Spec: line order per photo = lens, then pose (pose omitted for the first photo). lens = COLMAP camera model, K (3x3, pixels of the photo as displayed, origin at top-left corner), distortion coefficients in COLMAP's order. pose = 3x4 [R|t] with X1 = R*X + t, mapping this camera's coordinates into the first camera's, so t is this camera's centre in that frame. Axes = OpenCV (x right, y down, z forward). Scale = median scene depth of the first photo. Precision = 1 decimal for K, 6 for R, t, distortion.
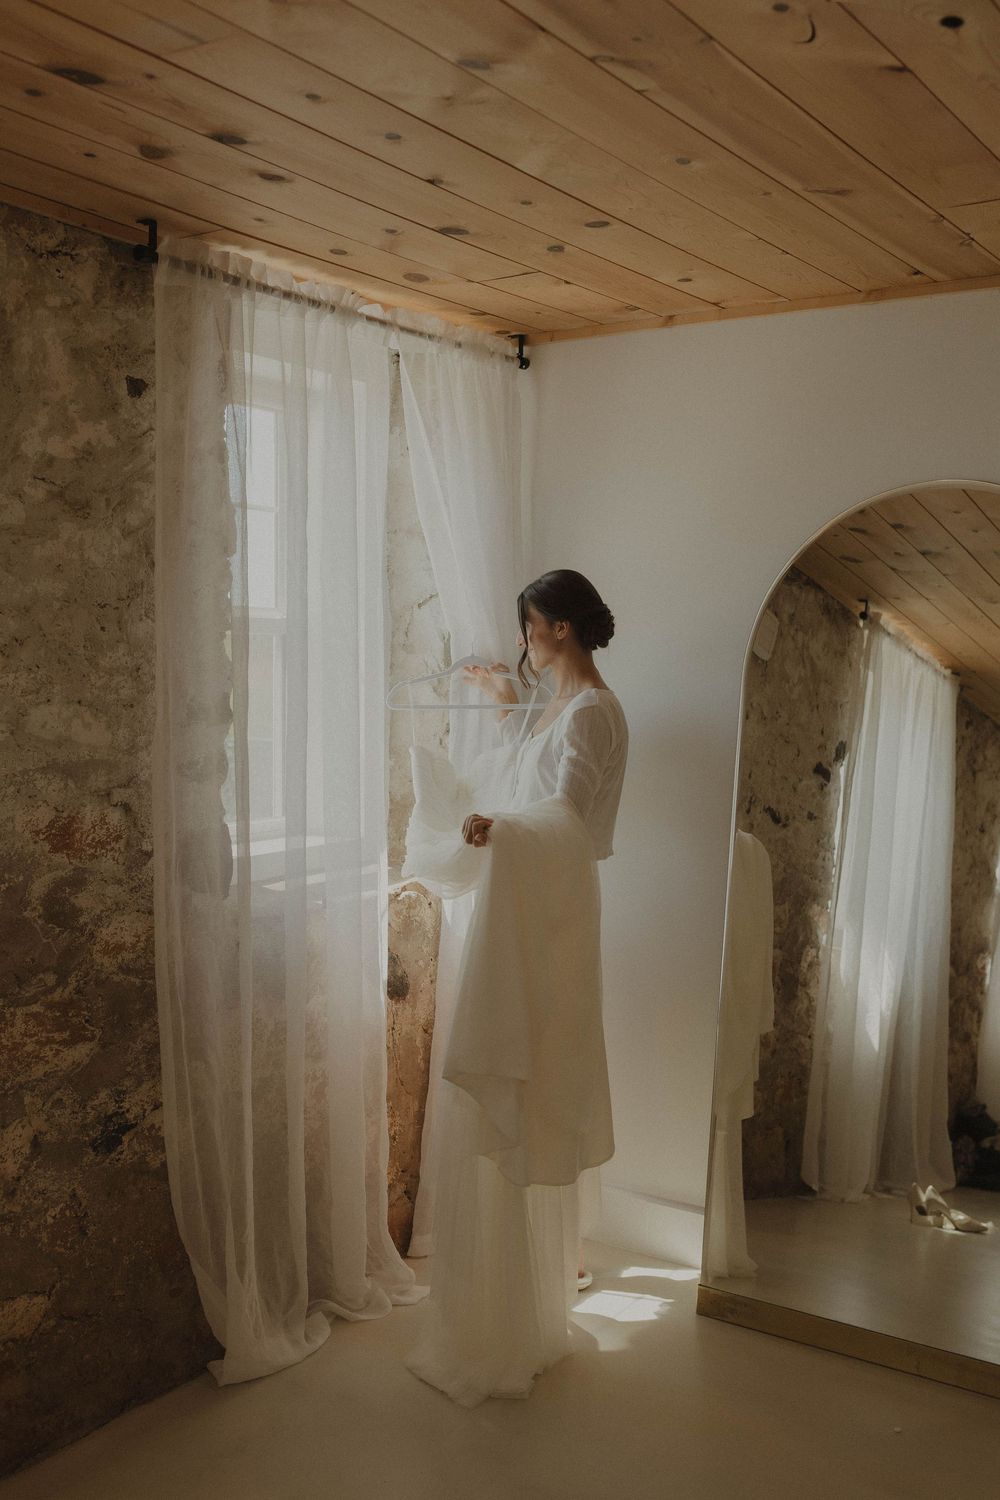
lens RADIAL K [[1578.7, 0, 500.0], [0, 1578.7, 750.0], [0, 0, 1]] dist [0.001370, 0.031649]
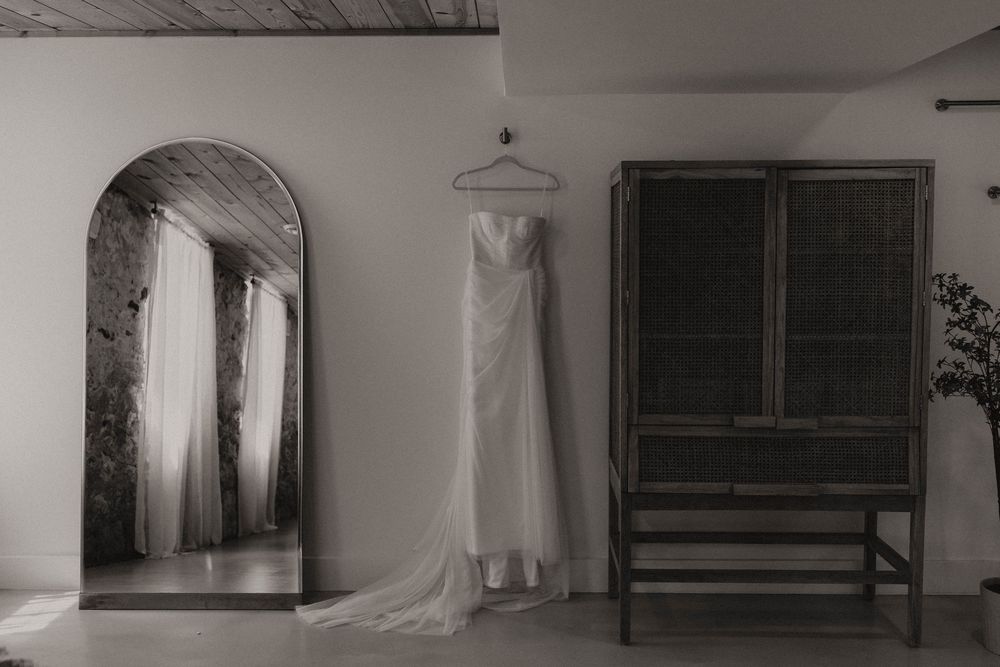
lens RADIAL K [[1052.5, 0, 498.6], [0, 1052.5, 314.1], [0, 0, 1]] dist [0.001370, 0.031649]
pose [[0.856891, -0.055164, 0.512538, -0.033978], [0.049351, 0.998470, 0.024958, 0.013834], [-0.513130, 0.003908, 0.858302, -0.141647]]
